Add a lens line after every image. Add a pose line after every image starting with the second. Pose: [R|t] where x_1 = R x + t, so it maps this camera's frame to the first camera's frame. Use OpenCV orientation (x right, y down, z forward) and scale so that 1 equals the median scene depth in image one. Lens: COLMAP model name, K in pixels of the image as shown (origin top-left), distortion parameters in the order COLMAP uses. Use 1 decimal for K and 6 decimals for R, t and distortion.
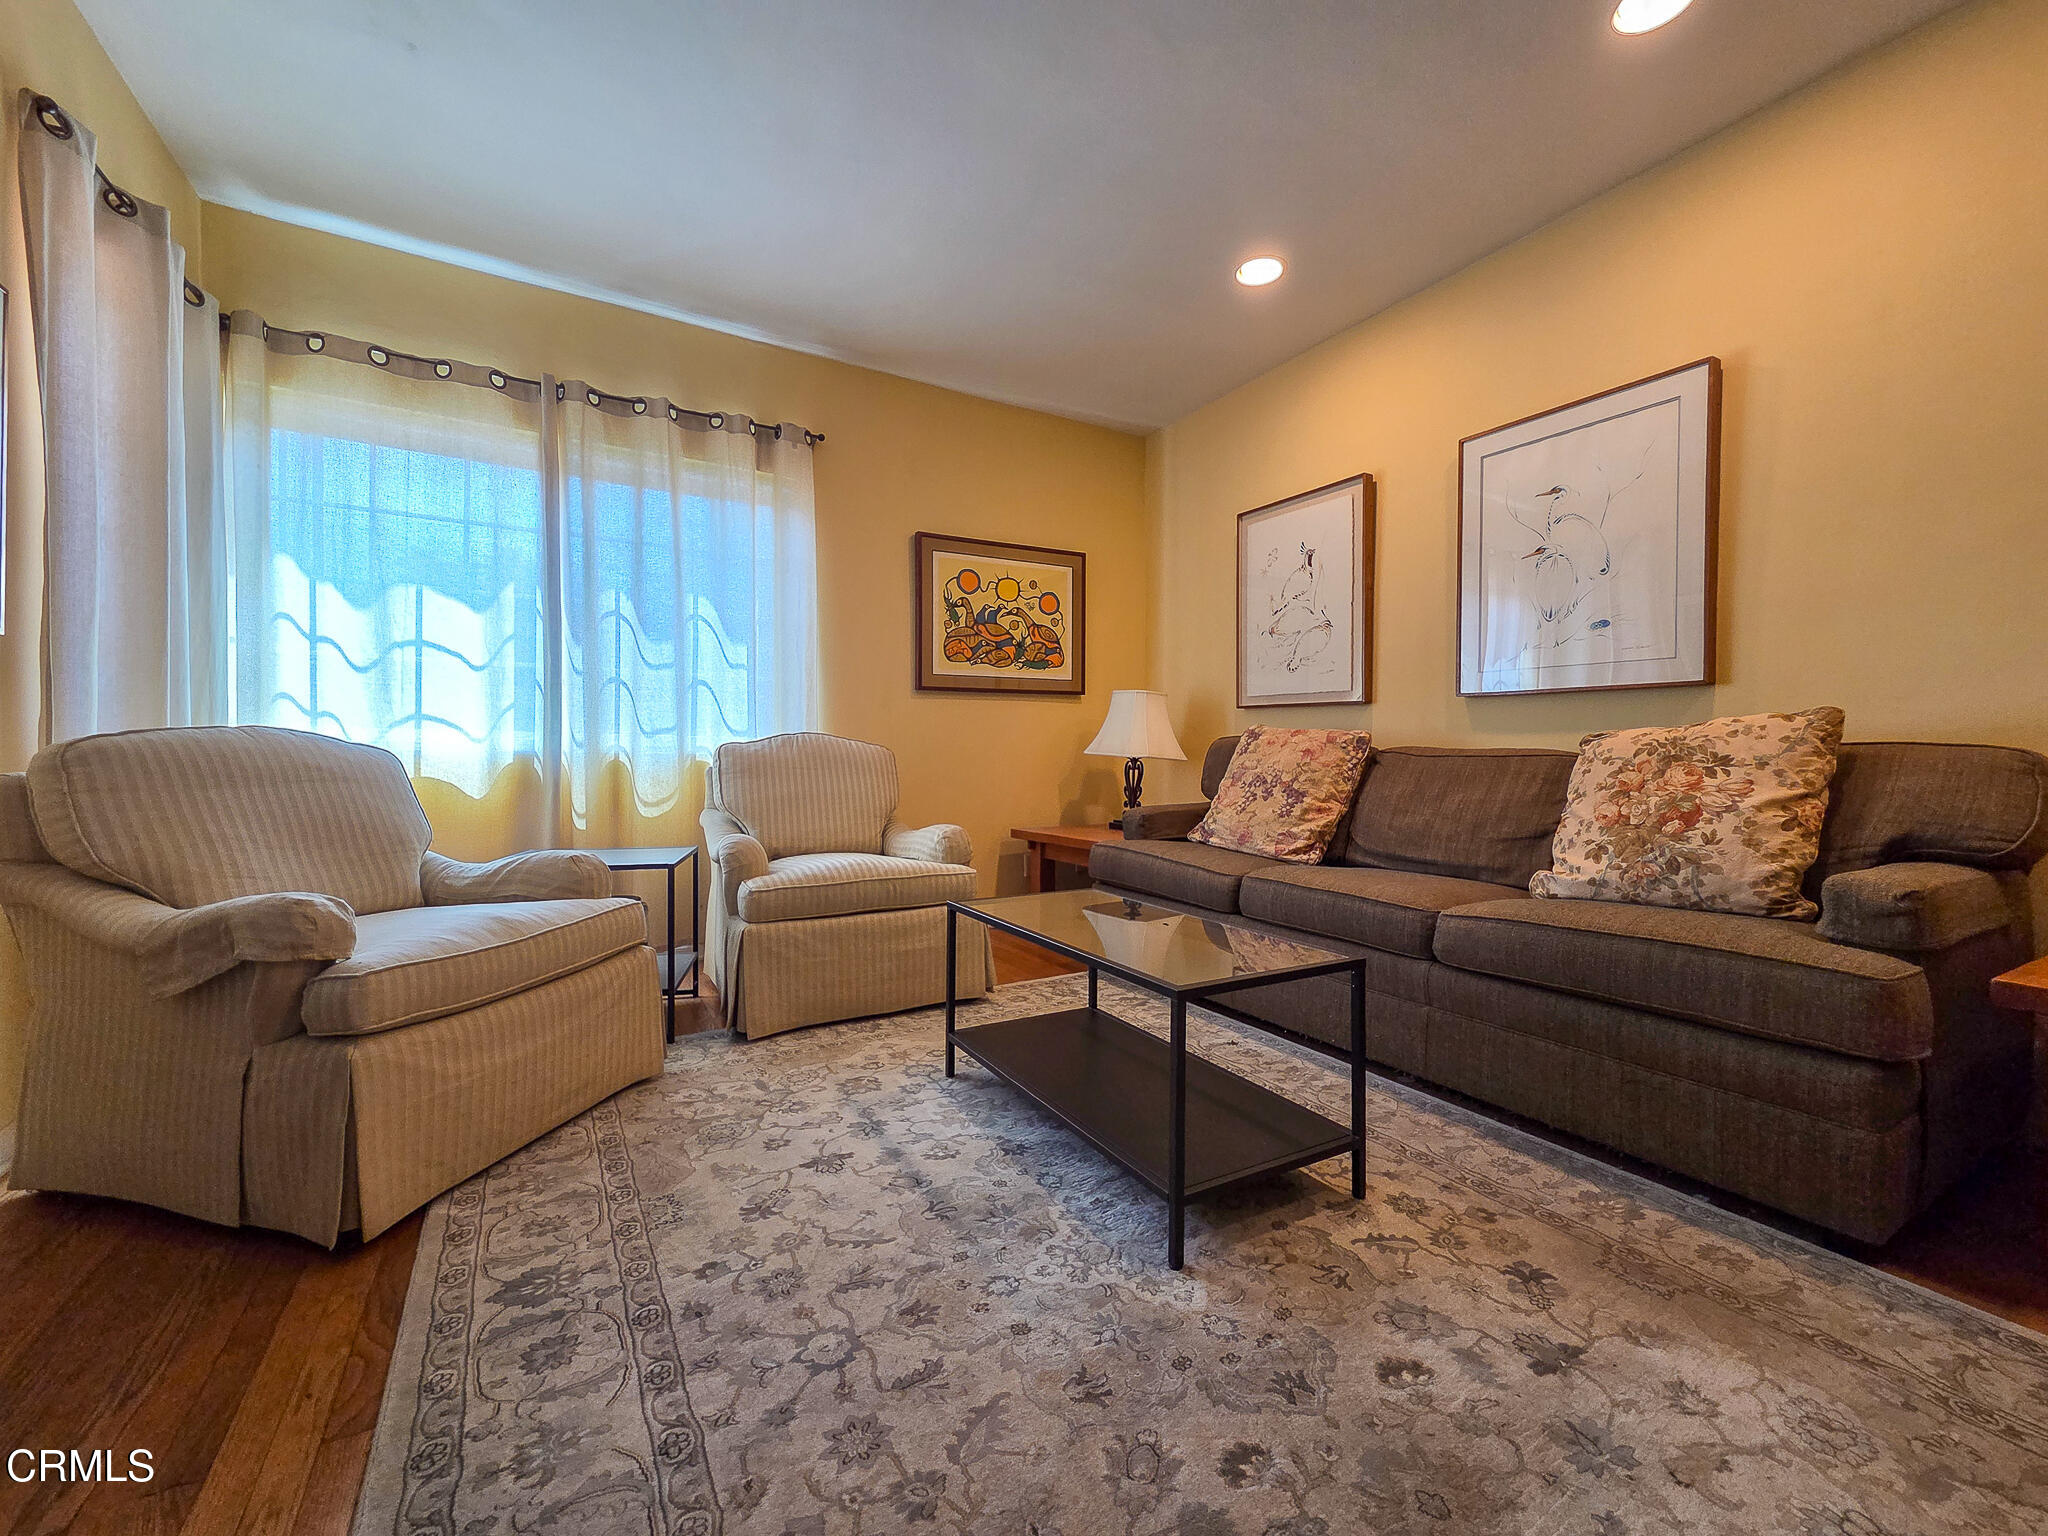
lens RADIAL K [[873.2, 0, 1026.3], [0, 873.2, 757.9], [0, 0, 1]] dist [0.006398, -0.001606]
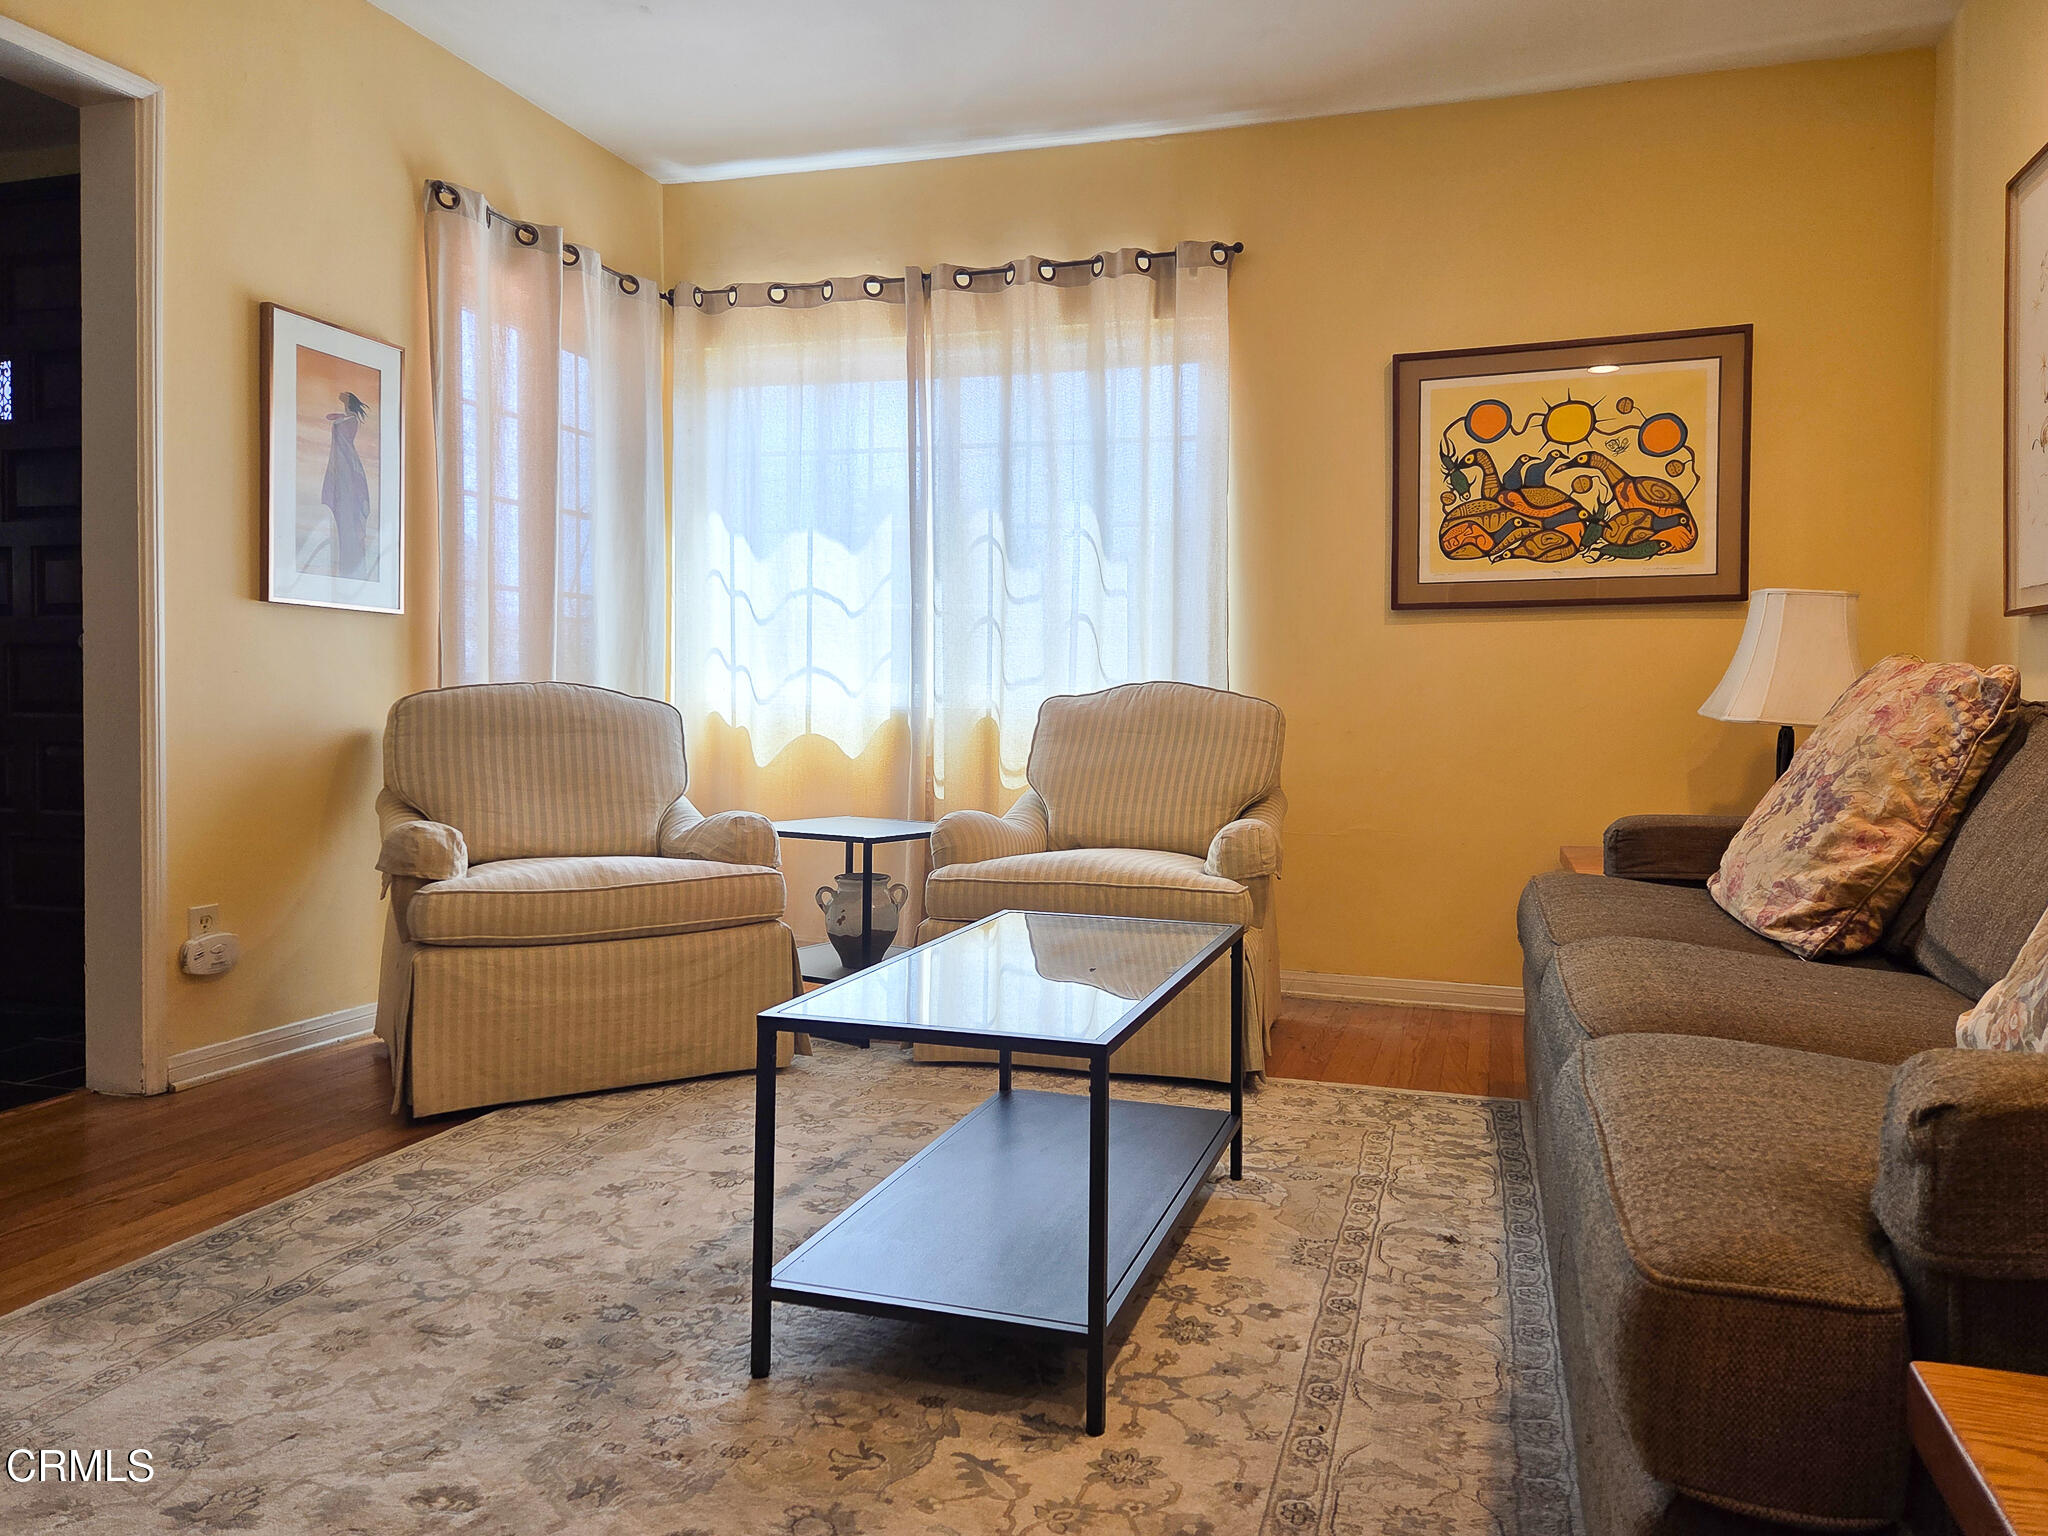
lens RADIAL K [[1427.7, 0, 1018.6], [0, 1427.7, 730.8], [0, 0, 1]] dist [0.080453, -0.063570]
pose [[0.655768, 0.016557, -0.754781, 0.779626], [-0.010939, 0.999863, 0.012429, -0.002722], [0.754884, 0.000106, 0.655859, 0.204791]]
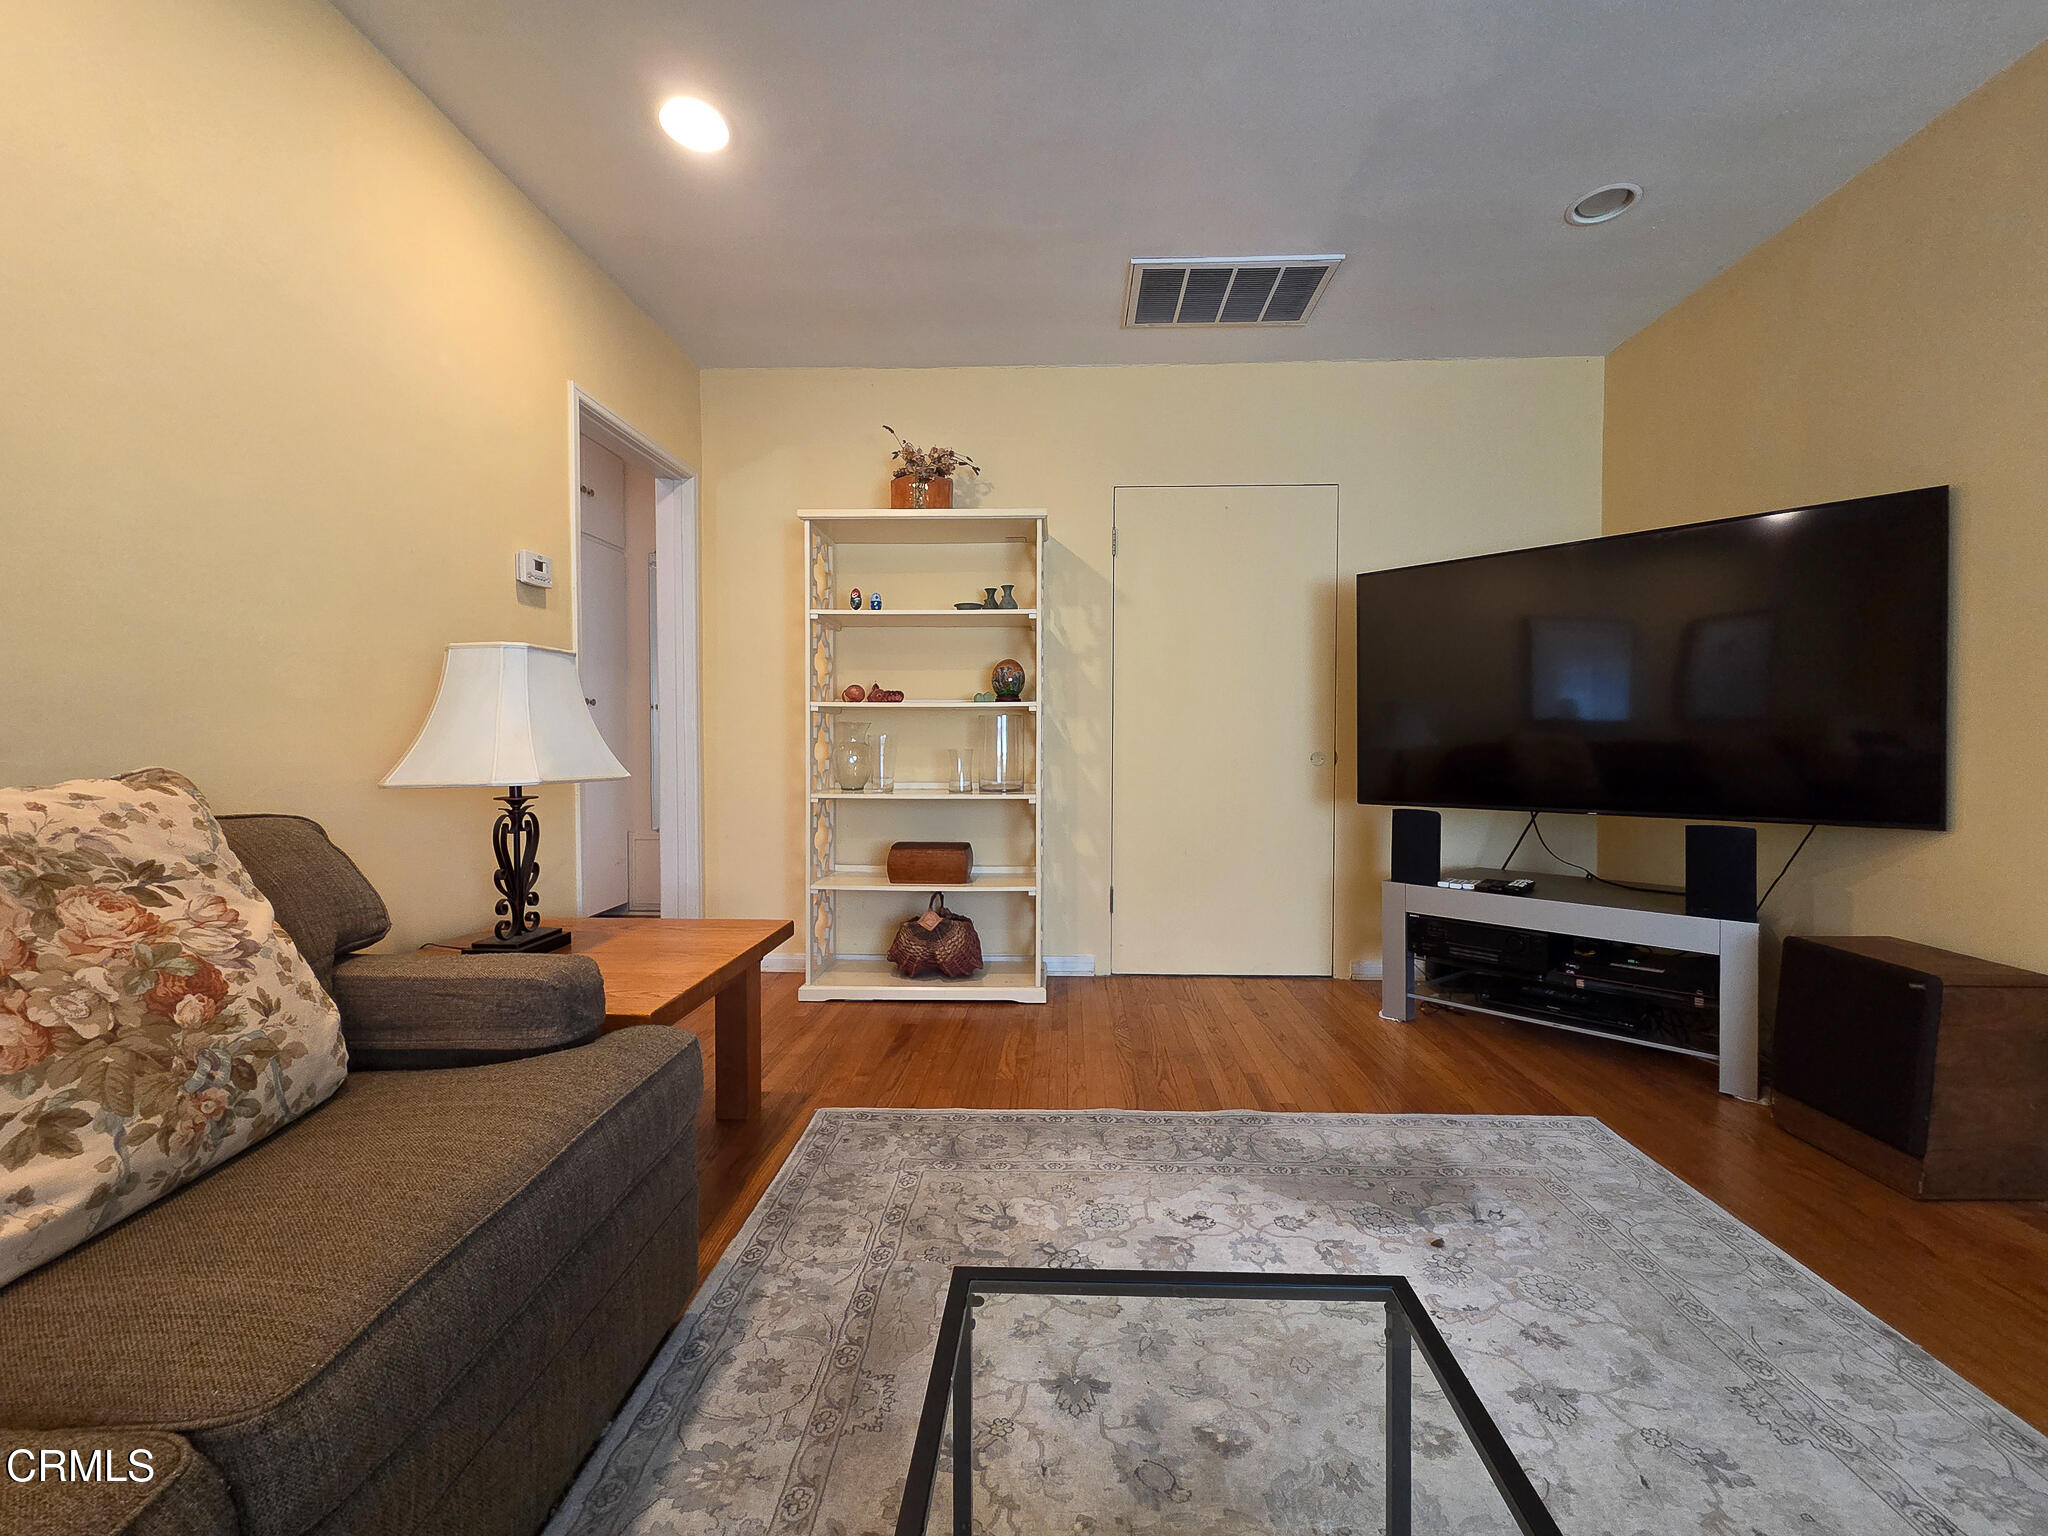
lens RADIAL K [[873.2, 0, 1029.9], [0, 873.2, 755.7], [0, 0, 1]] dist [0.006398, -0.001606]
pose [[-0.853920, -0.013047, 0.520241, 0.049265], [0.005017, 0.999433, 0.033300, -0.070882], [-0.520380, 0.031046, -0.853370, 1.002919]]
